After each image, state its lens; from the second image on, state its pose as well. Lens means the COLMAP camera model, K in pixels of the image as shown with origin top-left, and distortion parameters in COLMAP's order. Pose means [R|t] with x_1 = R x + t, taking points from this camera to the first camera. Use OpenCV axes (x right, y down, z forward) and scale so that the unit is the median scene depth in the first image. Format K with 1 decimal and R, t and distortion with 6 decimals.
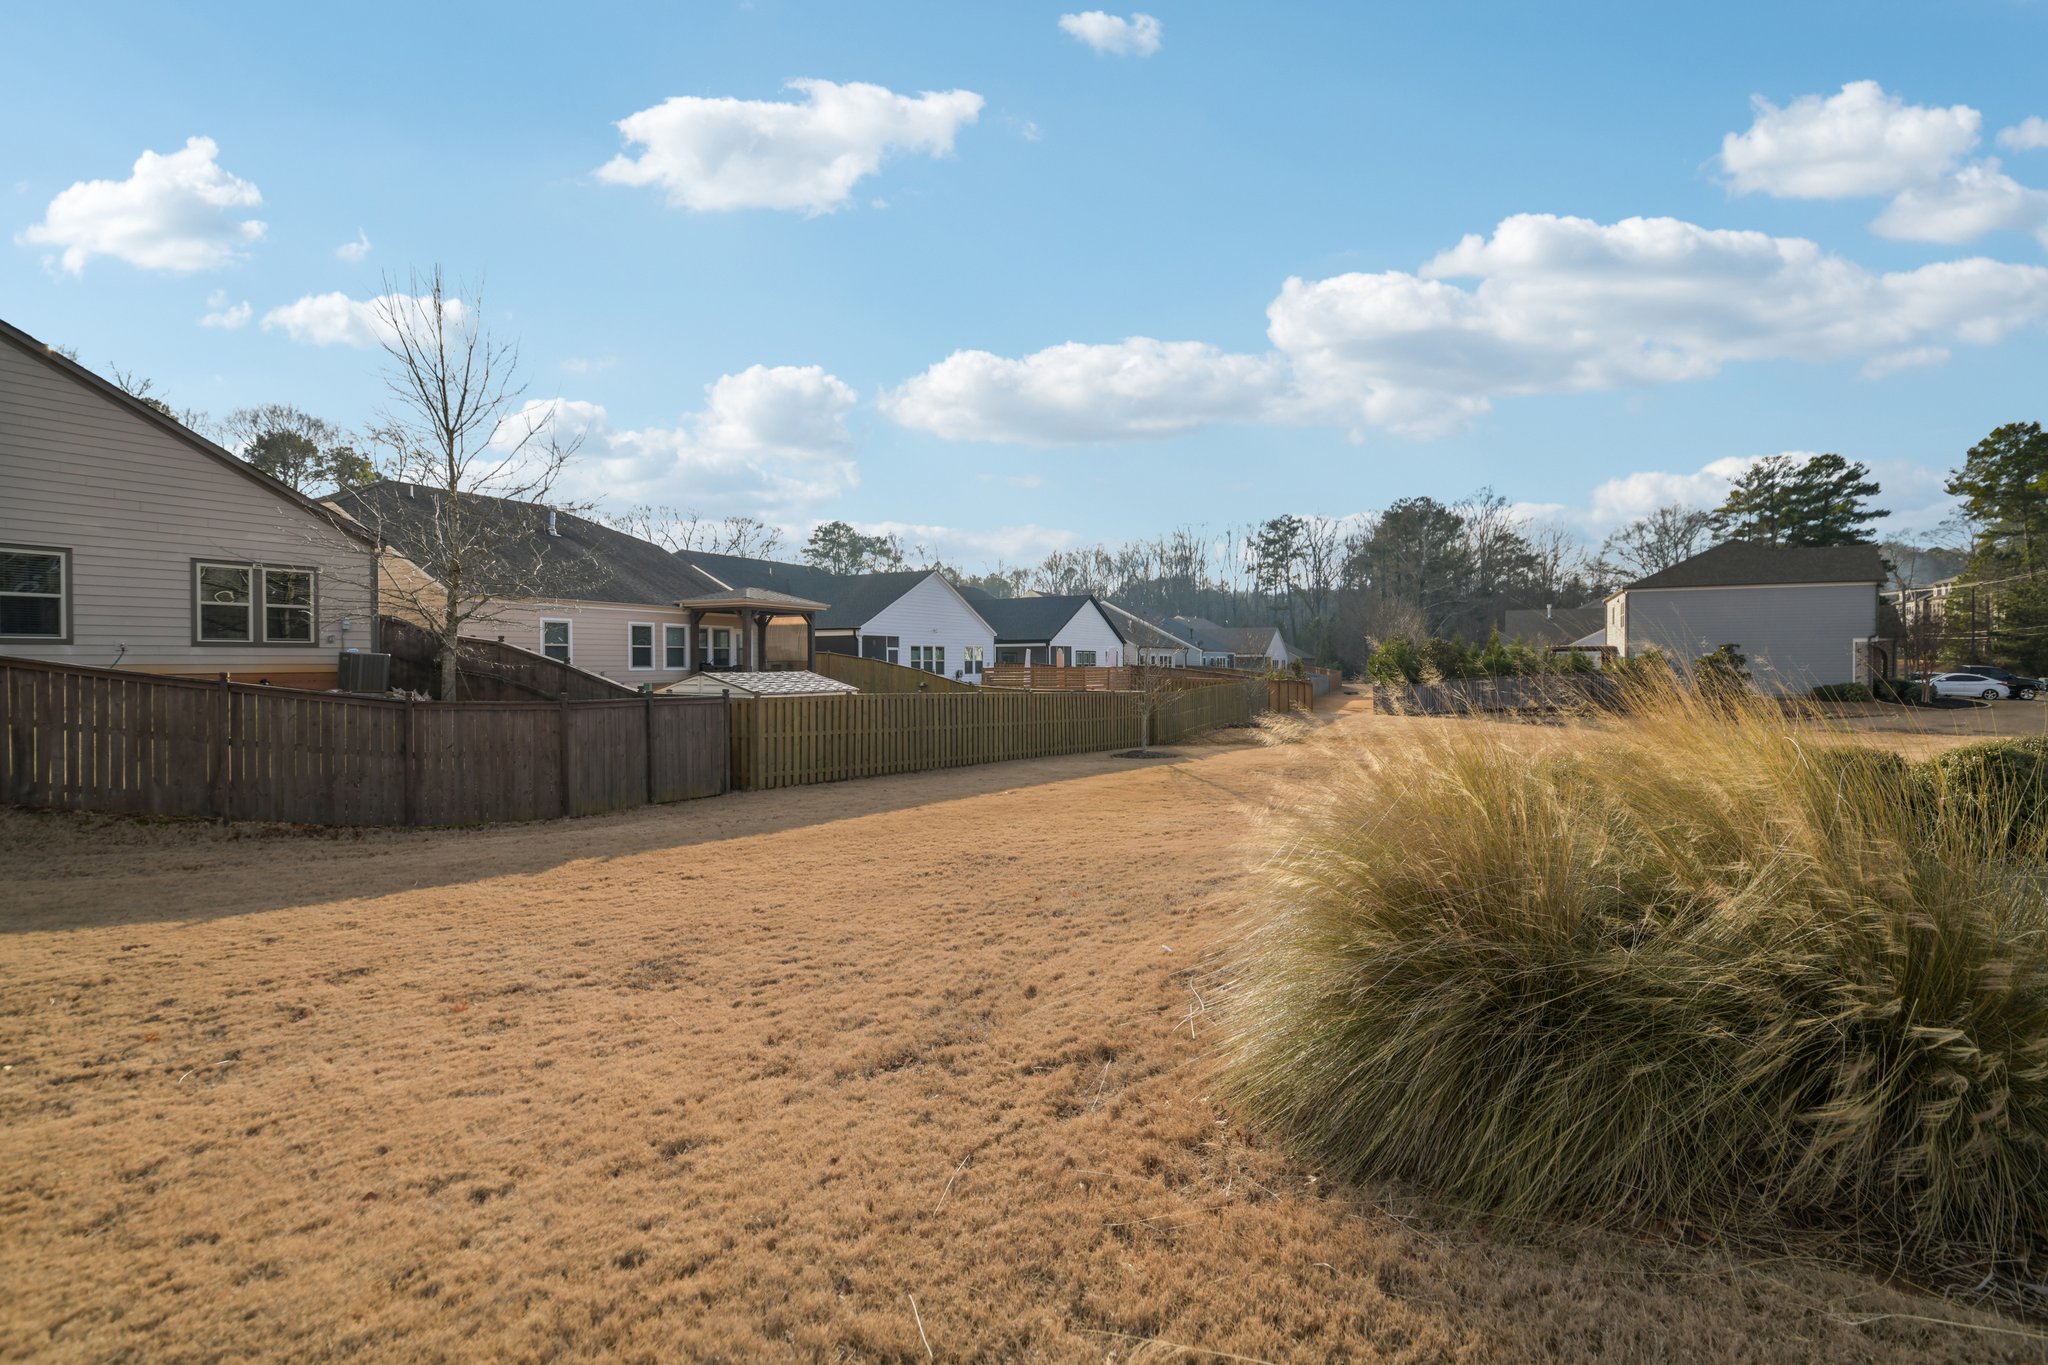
lens RADIAL K [[880.0, 0, 1009.3], [0, 880.0, 674.8], [0, 0, 1]] dist [-0.000511, -0.012970]
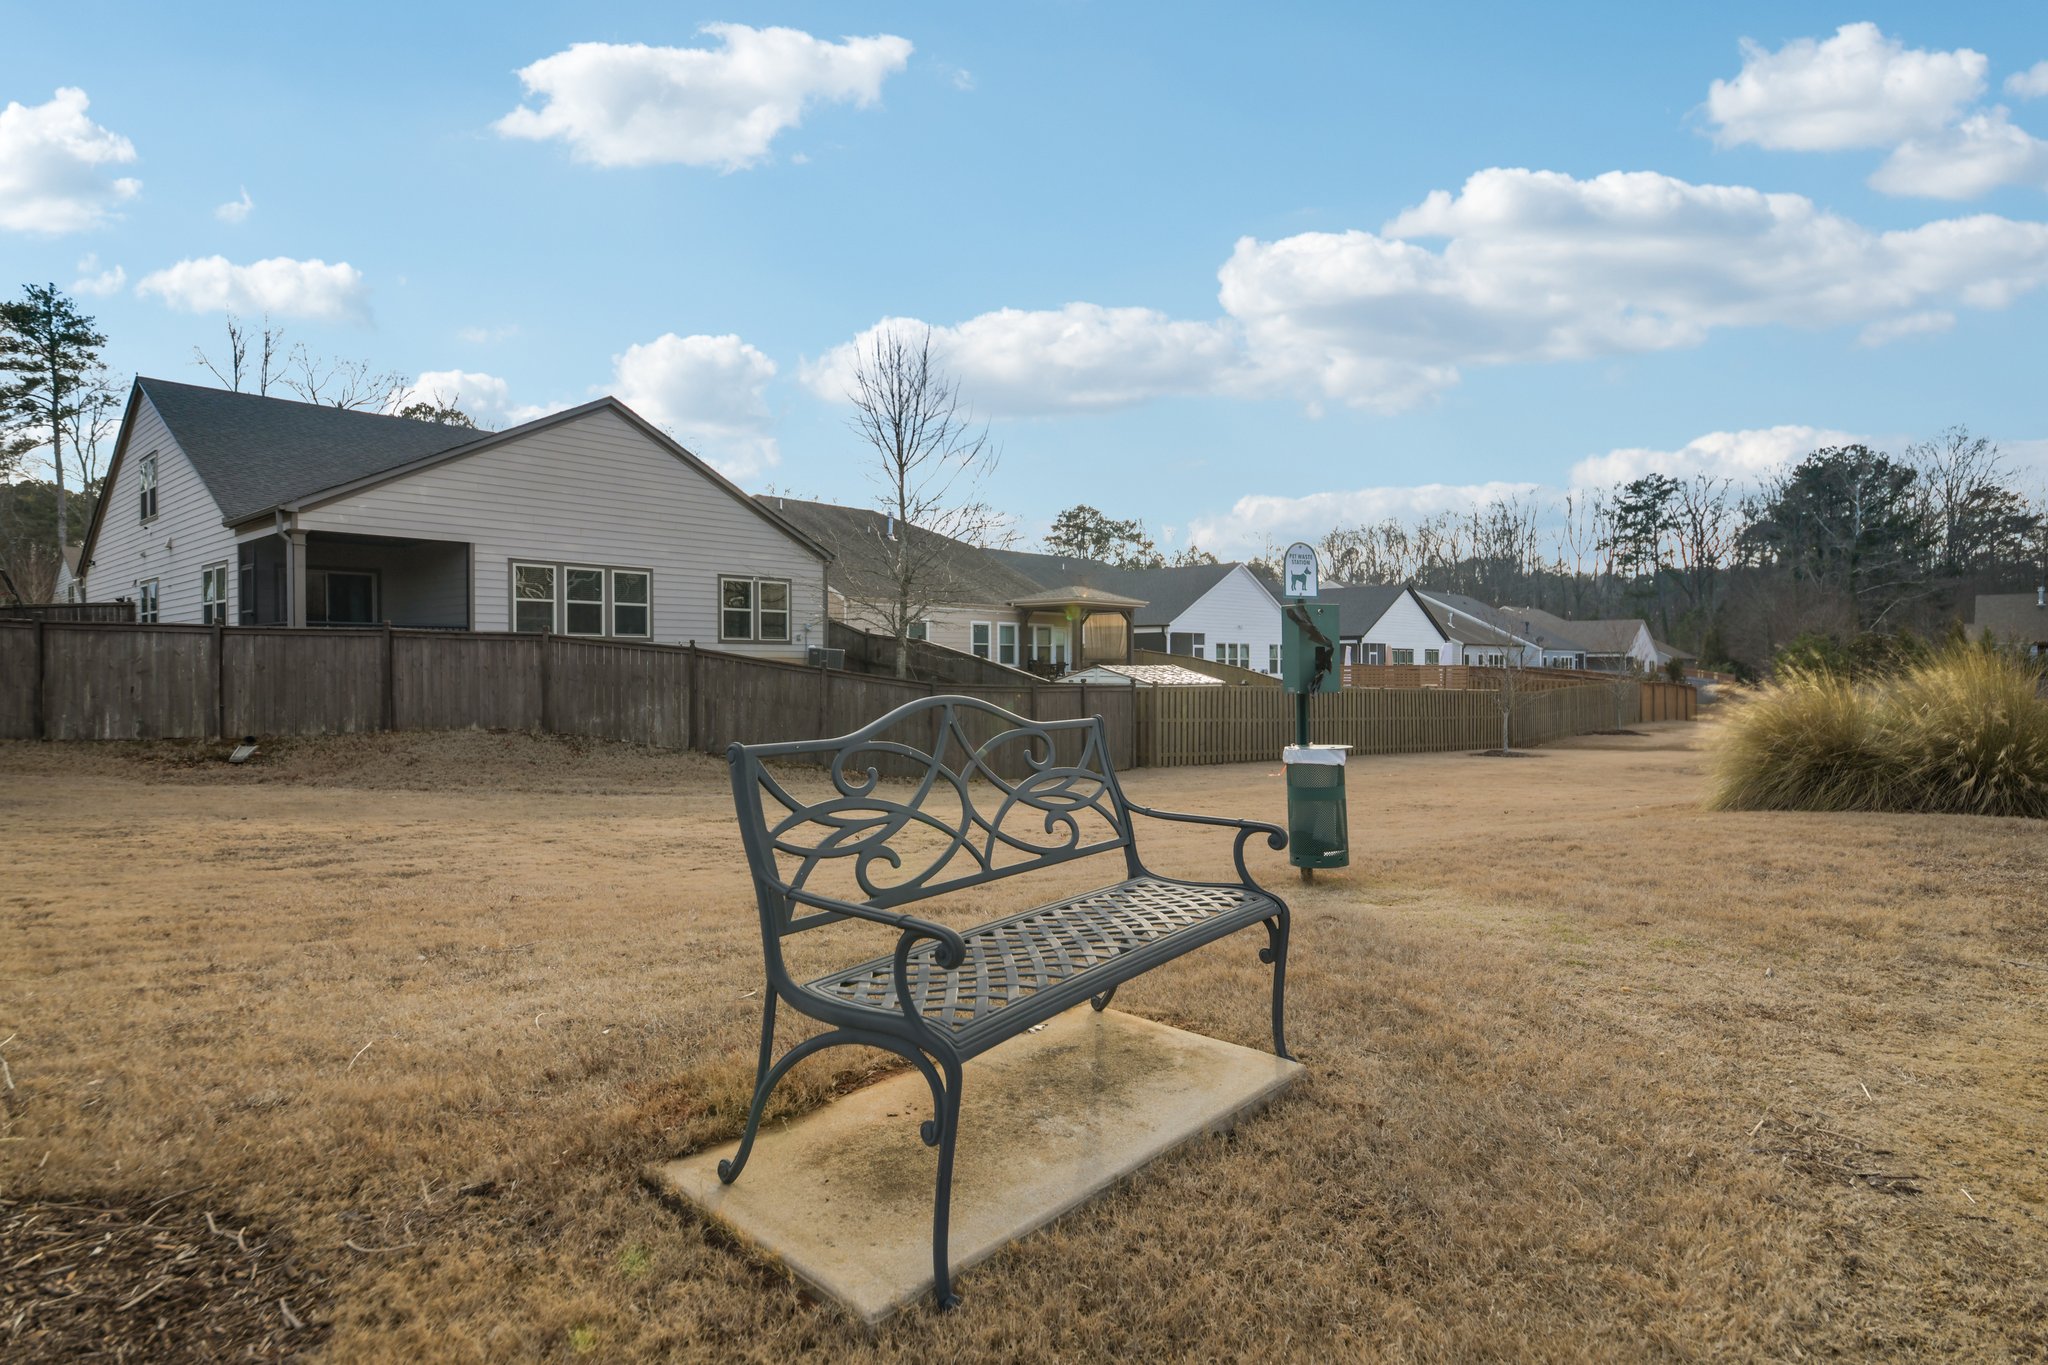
lens RADIAL K [[1032.4, 0, 1024.0], [0, 1032.4, 682.5], [0, 0, 1]] dist [0.003018, -0.012185]
pose [[0.970964, 0.003857, -0.239193, -0.046680], [-0.003201, 0.999990, 0.003132, 0.006003], [0.239203, -0.002275, 0.970967, -0.117149]]
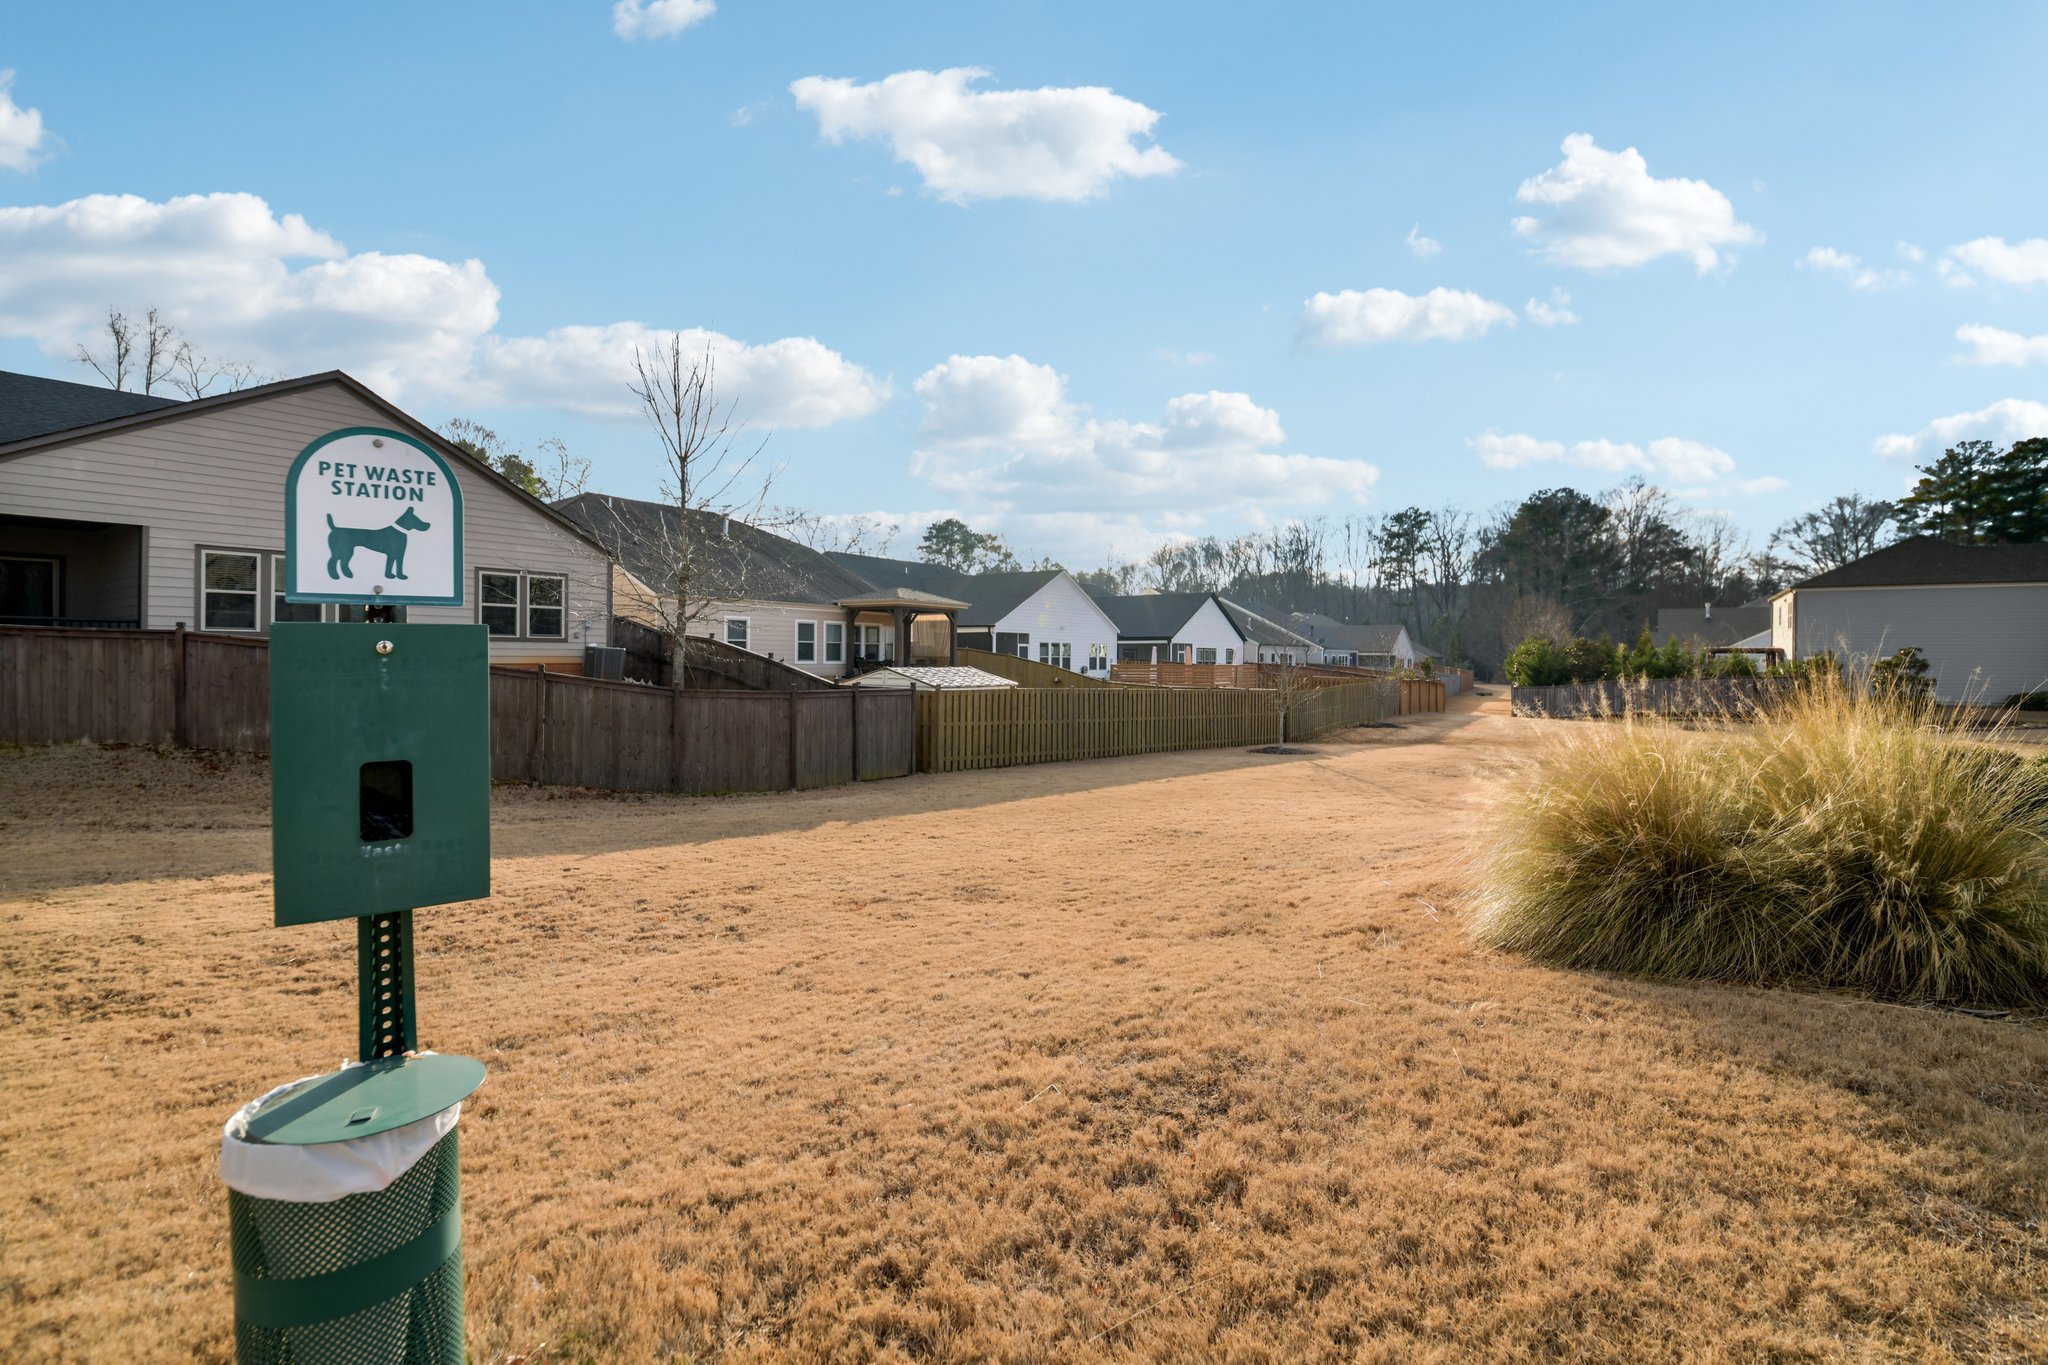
lens RADIAL K [[880.0, 0, 1009.3], [0, 880.0, 674.8], [0, 0, 1]] dist [-0.000511, -0.012970]
pose [[0.992493, 0.011836, -0.121731, -0.020772], [-0.011189, 0.999919, 0.006002, -0.000564], [0.121792, -0.004595, 0.992545, -0.035644]]
